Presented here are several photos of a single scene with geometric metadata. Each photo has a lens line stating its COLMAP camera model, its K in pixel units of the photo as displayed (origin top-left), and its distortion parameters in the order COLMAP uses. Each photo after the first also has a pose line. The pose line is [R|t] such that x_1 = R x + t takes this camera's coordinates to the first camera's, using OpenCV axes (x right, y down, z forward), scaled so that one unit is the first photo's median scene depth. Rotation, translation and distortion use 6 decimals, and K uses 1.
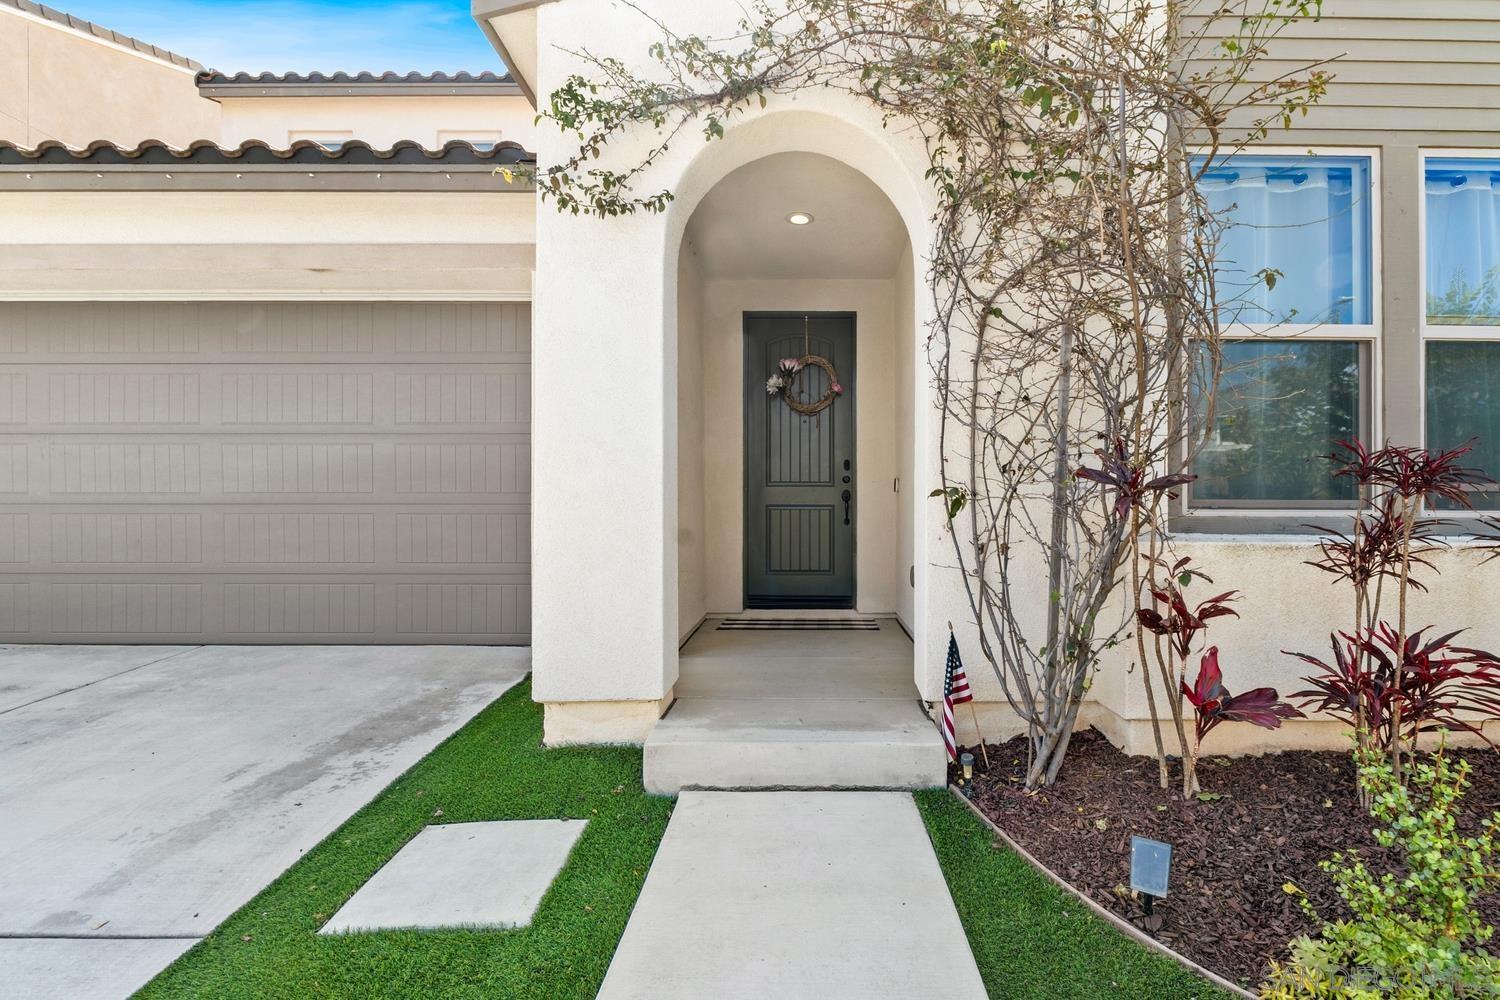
lens RADIAL K [[676.4, 0, 787.6], [0, 676.4, 529.0], [0, 0, 1]] dist [-0.001024, -0.000282]
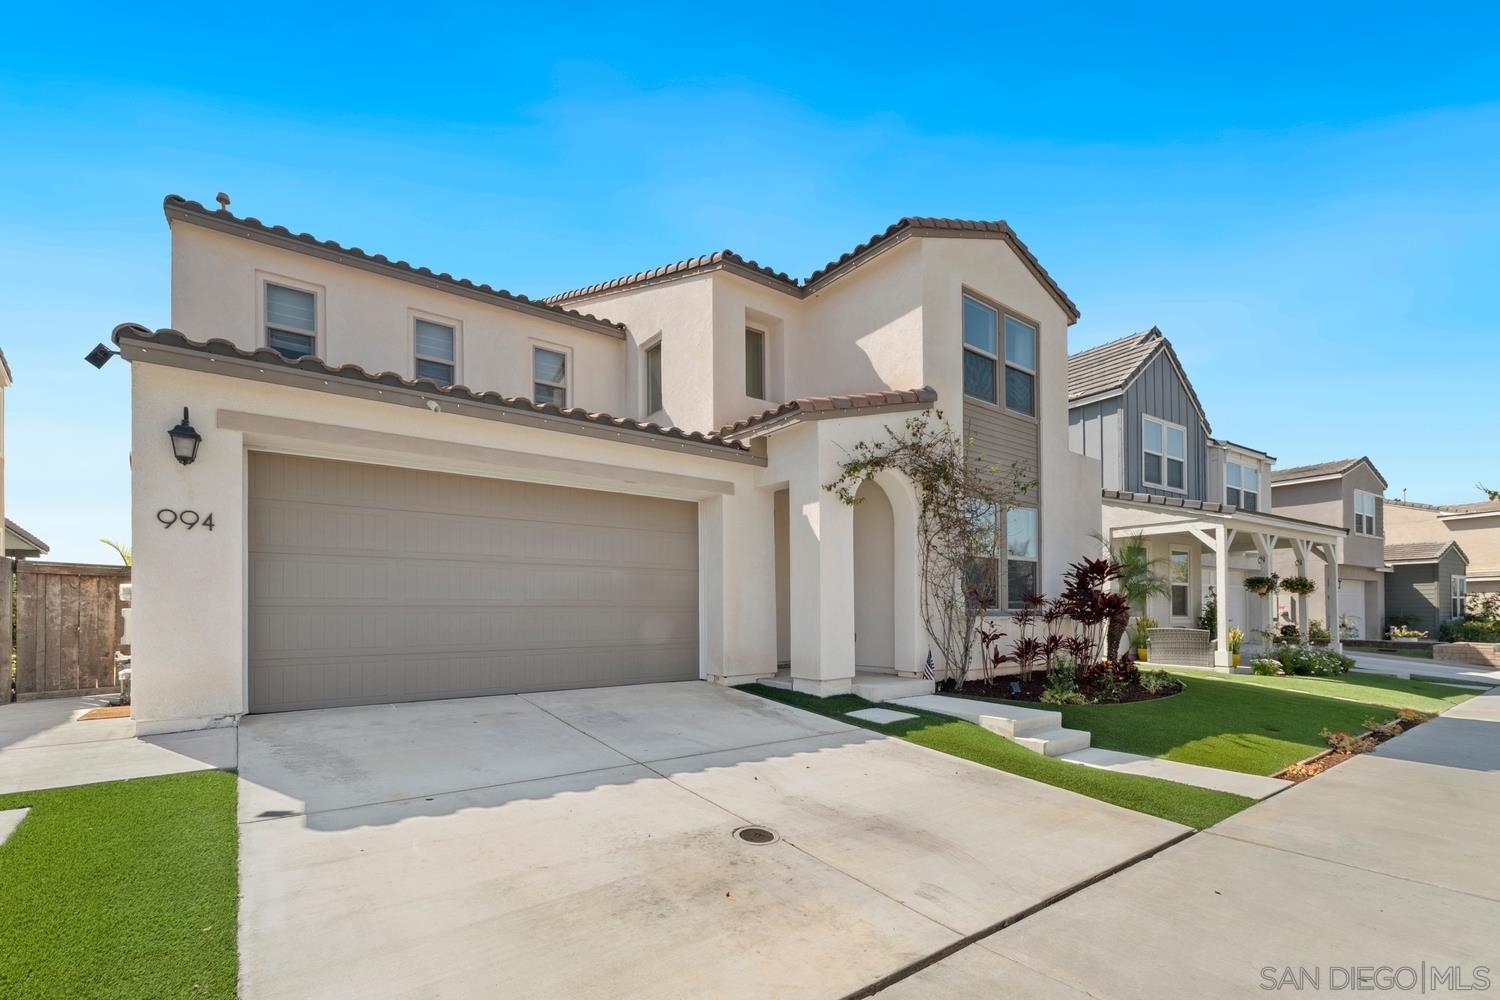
lens RADIAL K [[634.4, 0, 750.8], [0, 634.4, 615.7], [0, 0, 1]] dist [0.000919, 0.000090]
pose [[0.814780, -0.006142, 0.579737, -2.118167], [0.020570, 0.999621, -0.018319, 0.038039], [-0.579405, 0.026851, 0.814598, -0.915370]]
